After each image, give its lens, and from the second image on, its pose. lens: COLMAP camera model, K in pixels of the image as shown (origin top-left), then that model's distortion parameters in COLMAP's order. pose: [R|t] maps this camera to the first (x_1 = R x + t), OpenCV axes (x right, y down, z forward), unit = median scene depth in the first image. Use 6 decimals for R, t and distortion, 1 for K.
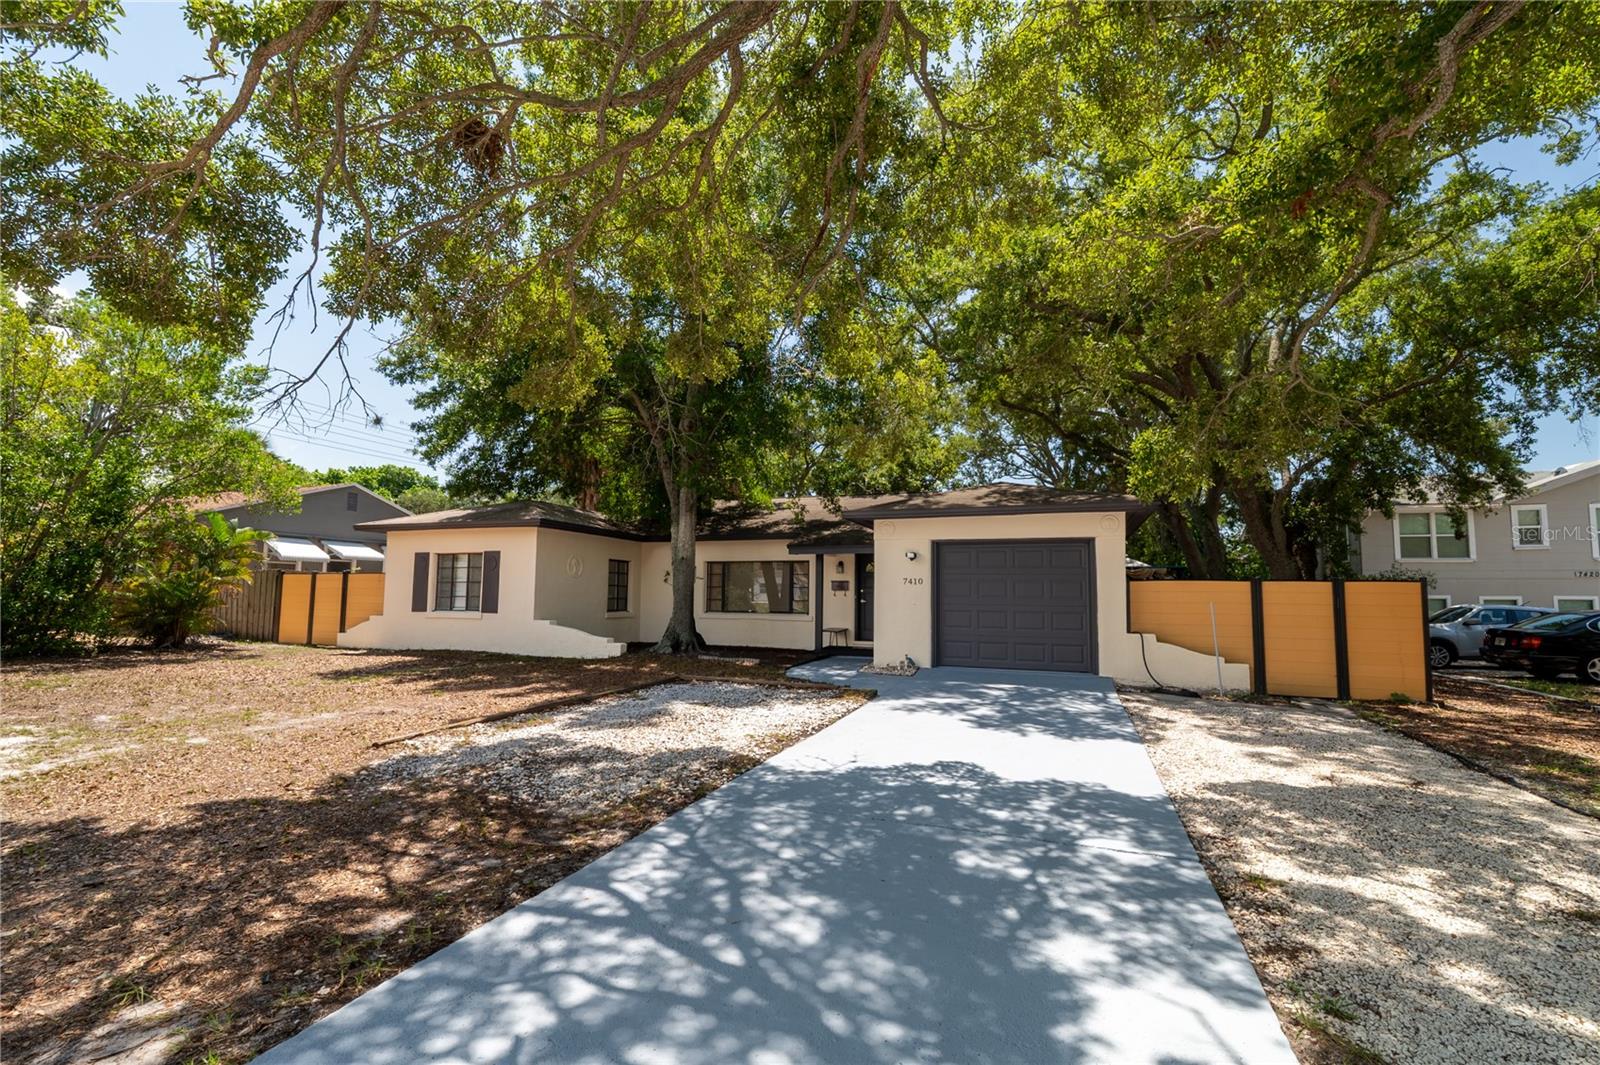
lens RADIAL K [[684.8, 0, 800.0], [0, 684.8, 532.5], [0, 0, 1]] dist [0.000460, 0.000145]
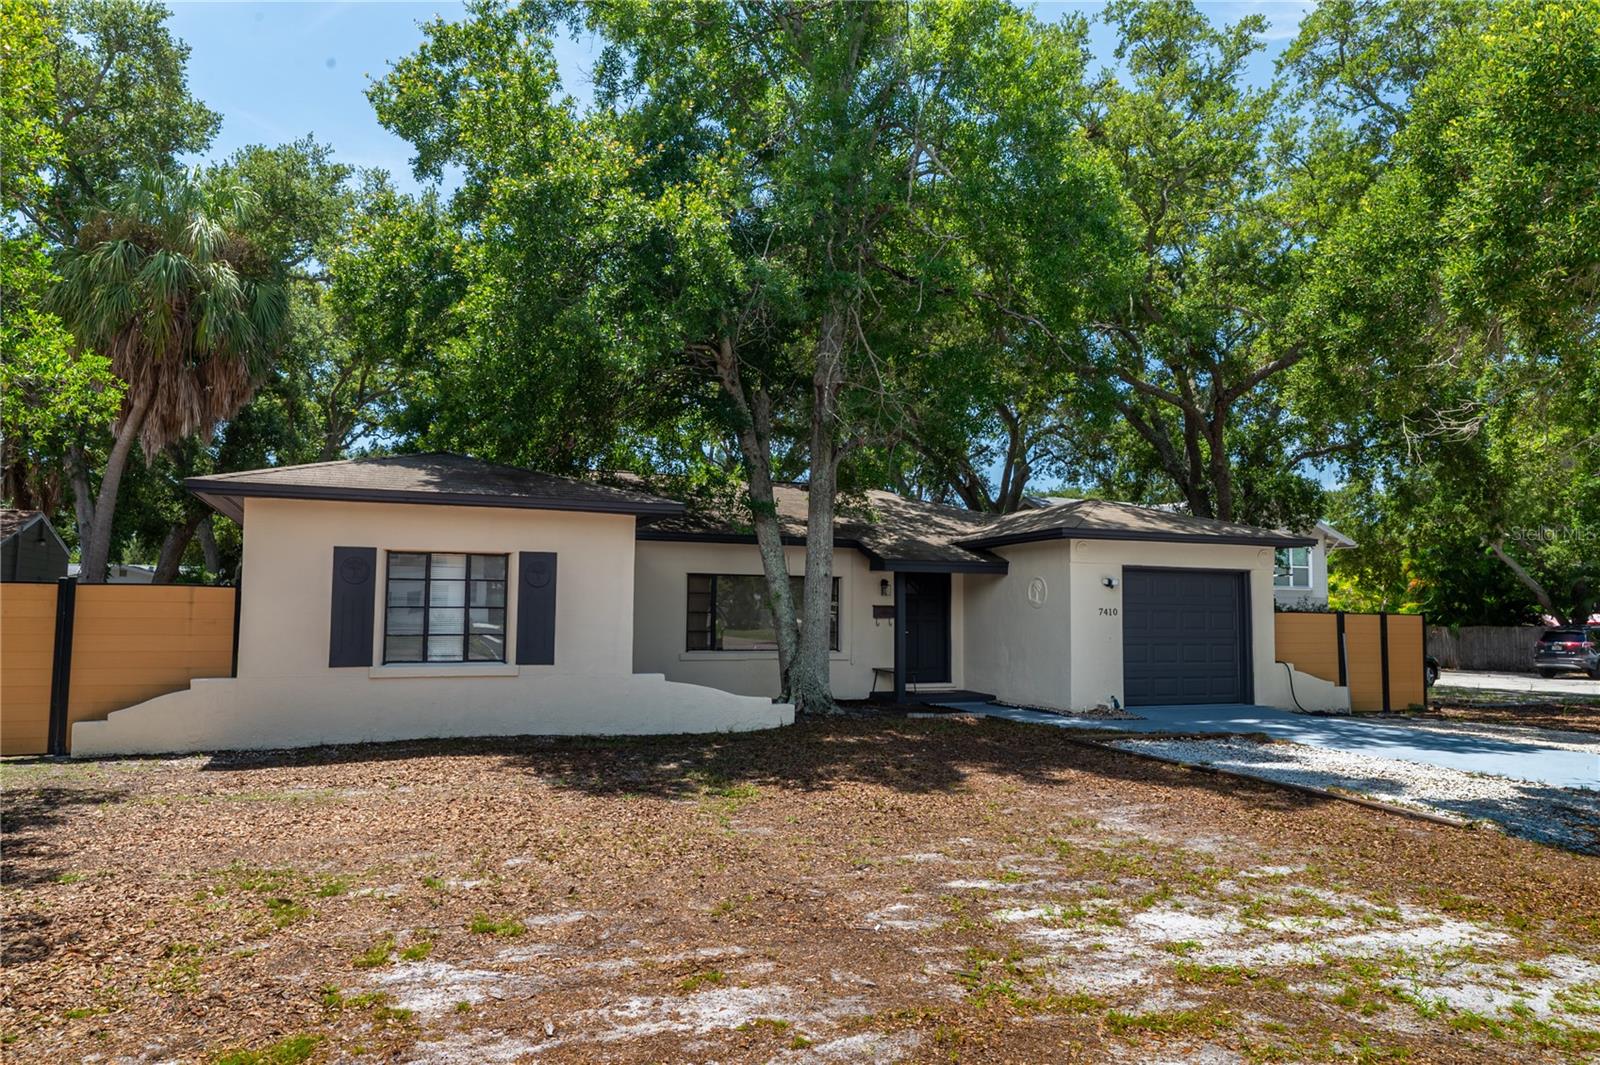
lens RADIAL K [[1021.2, 0, 800.0], [0, 1021.2, 532.5], [0, 0, 1]] dist [-0.002125, -0.000923]
pose [[0.738060, 0.052234, 0.672711, -1.011705], [-0.064599, 0.997889, -0.006609, 0.003905], [-0.671636, -0.038579, 0.739876, 0.302949]]
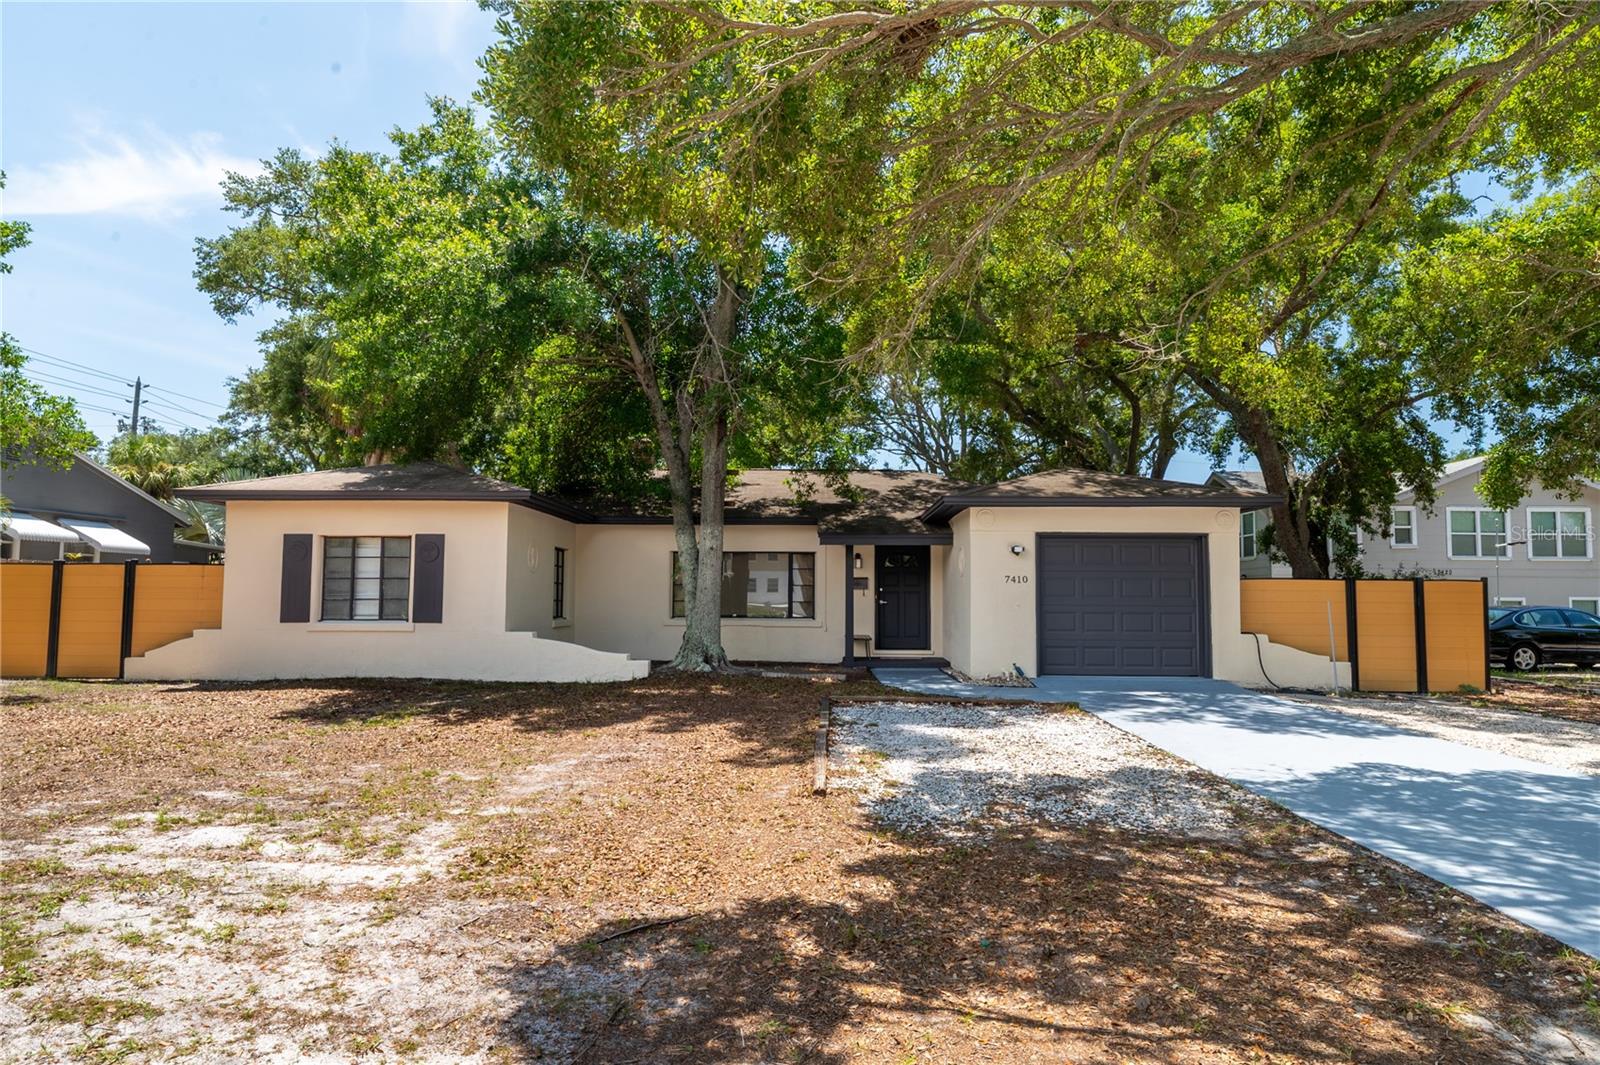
lens RADIAL K [[891.2, 0, 800.0], [0, 891.2, 532.5], [0, 0, 1]] dist [-0.001542, 0.000149]
pose [[0.943191, 0.019071, 0.331702, -0.472265], [-0.026921, 0.999455, 0.019086, -0.002544], [-0.331157, -0.026931, 0.943191, 0.023899]]
